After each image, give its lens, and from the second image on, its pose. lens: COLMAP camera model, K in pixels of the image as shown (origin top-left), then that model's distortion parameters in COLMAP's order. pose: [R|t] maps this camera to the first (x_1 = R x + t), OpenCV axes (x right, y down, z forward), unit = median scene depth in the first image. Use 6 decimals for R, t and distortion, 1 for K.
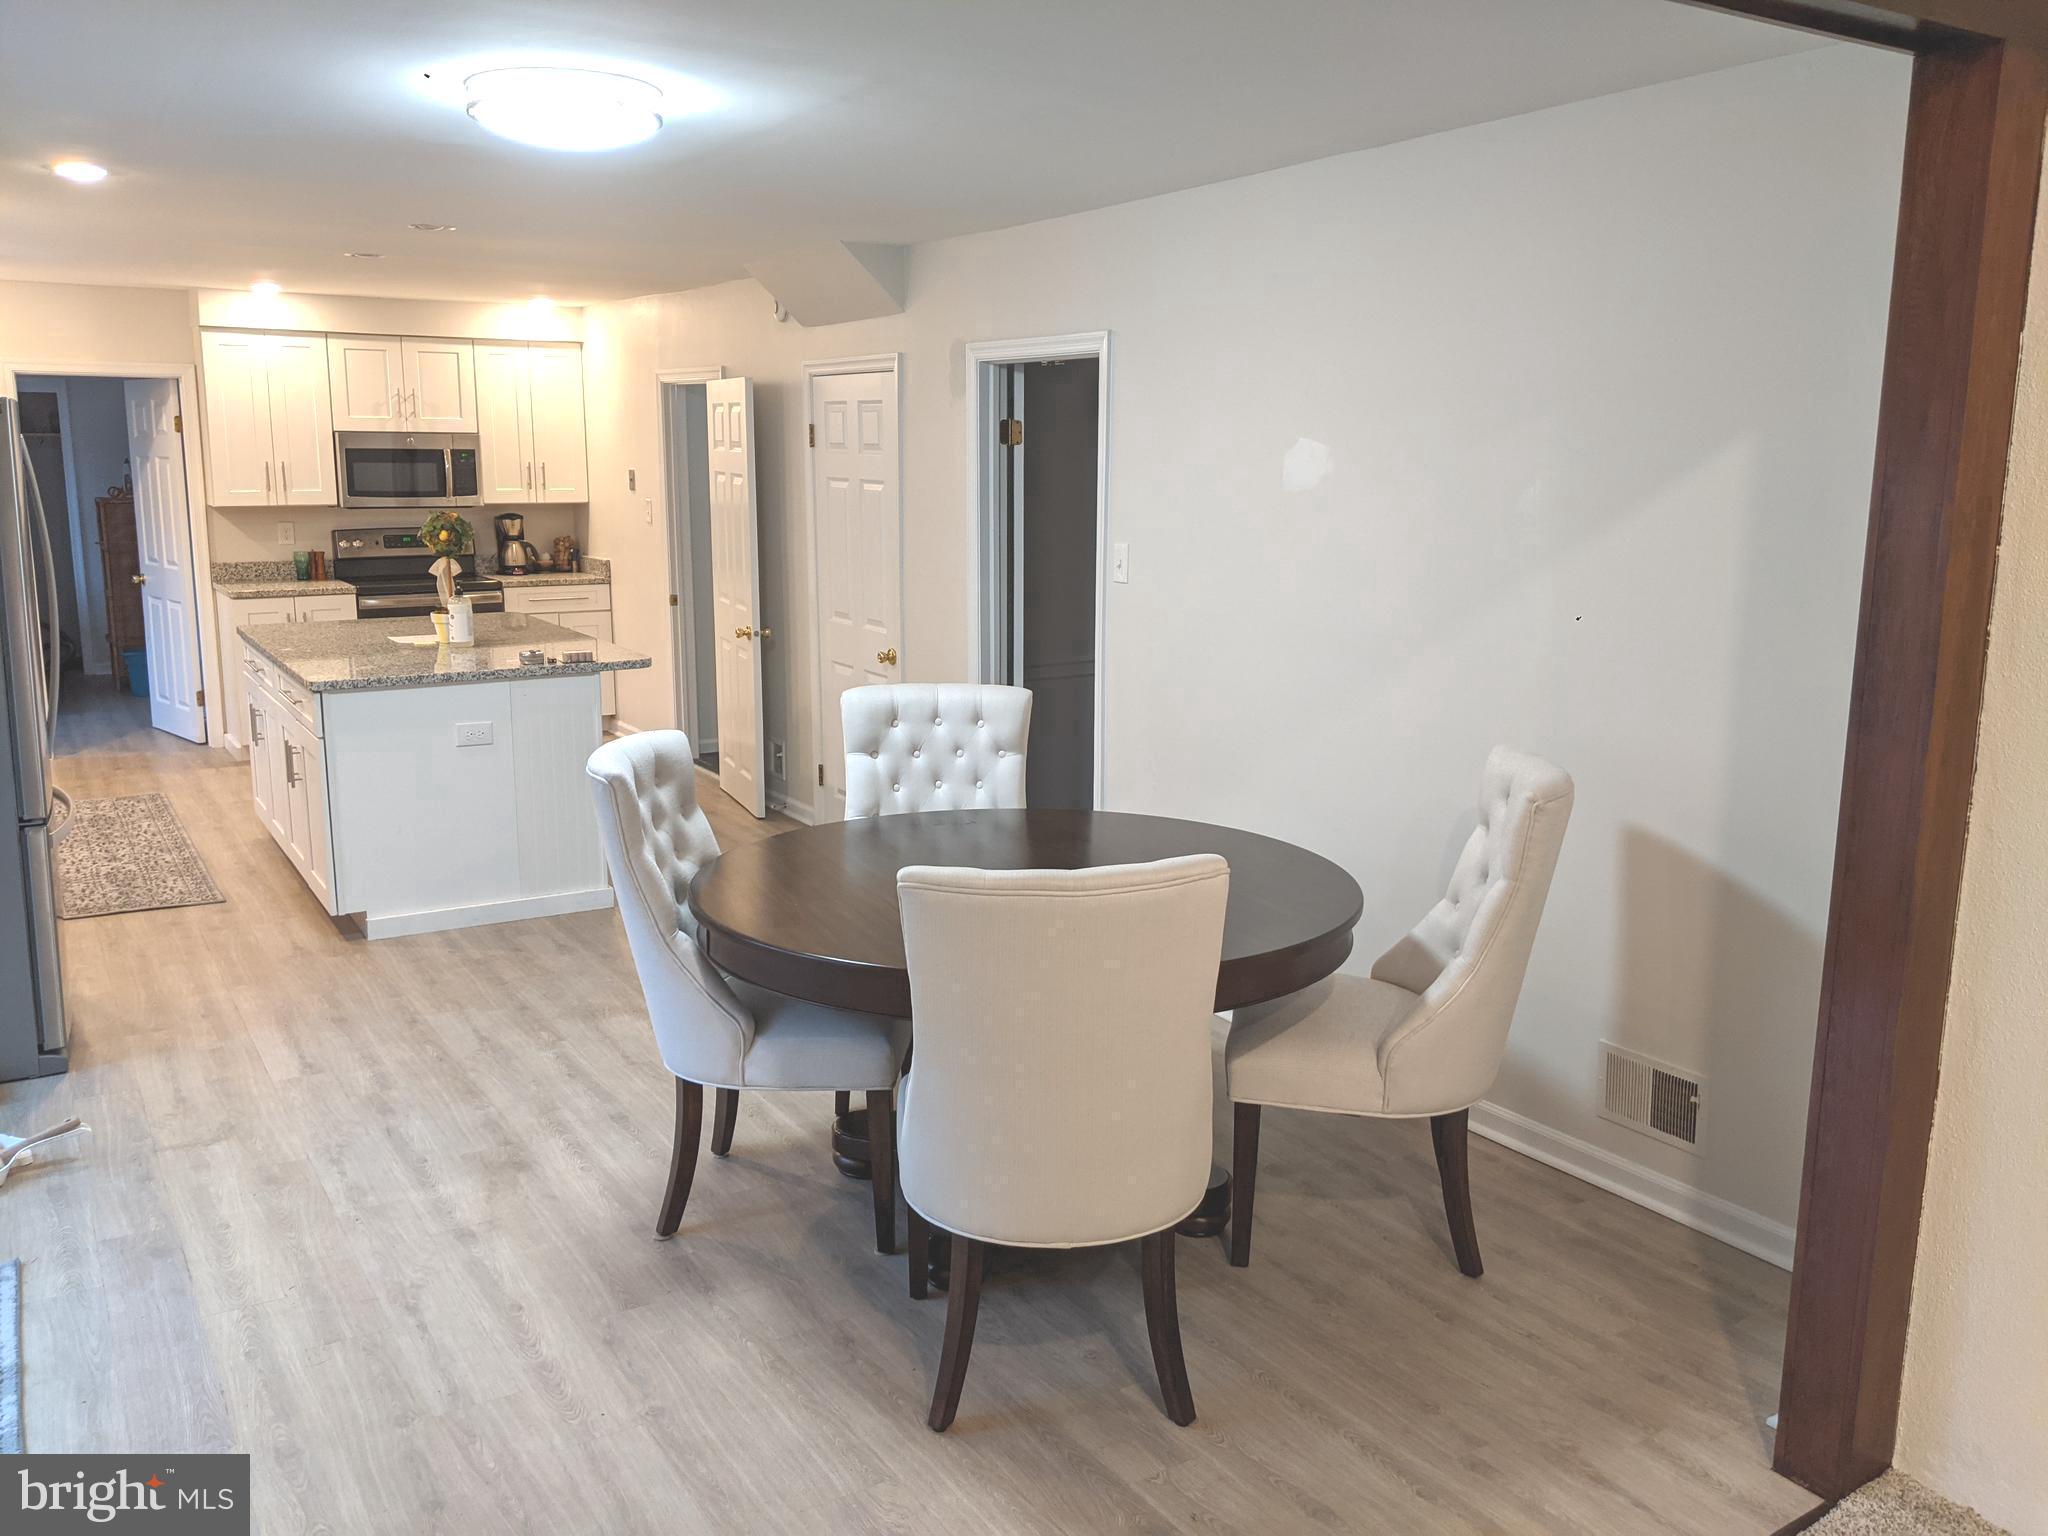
lens RADIAL K [[1656.6, 0, 997.4], [0, 1656.6, 766.0], [0, 0, 1]] dist [0.179532, -0.273522]
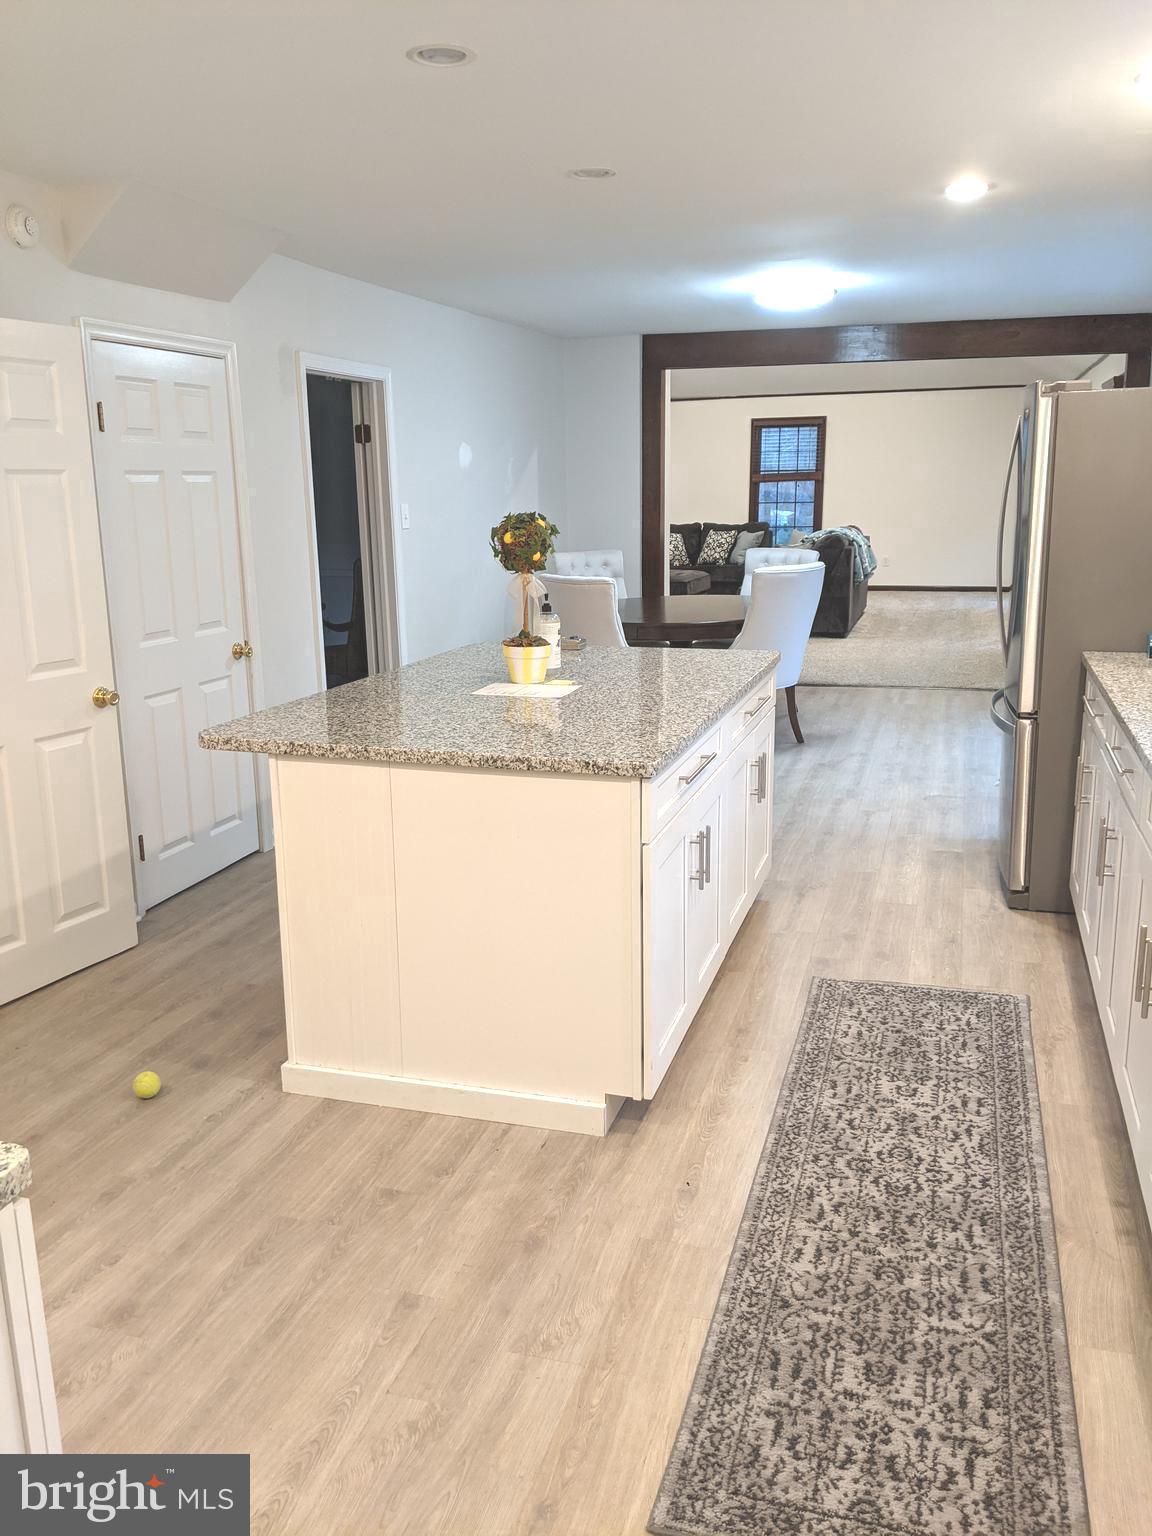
lens RADIAL K [[1242.4, 0, 576.0], [0, 1242.4, 768.0], [0, 0, 1]] dist [0.179532, -0.273522]
pose [[-0.671247, -0.161260, 0.723480, -0.964115], [0.158176, 0.922402, 0.352355, -0.299725], [-0.724160, 0.350954, -0.593652, 1.693198]]
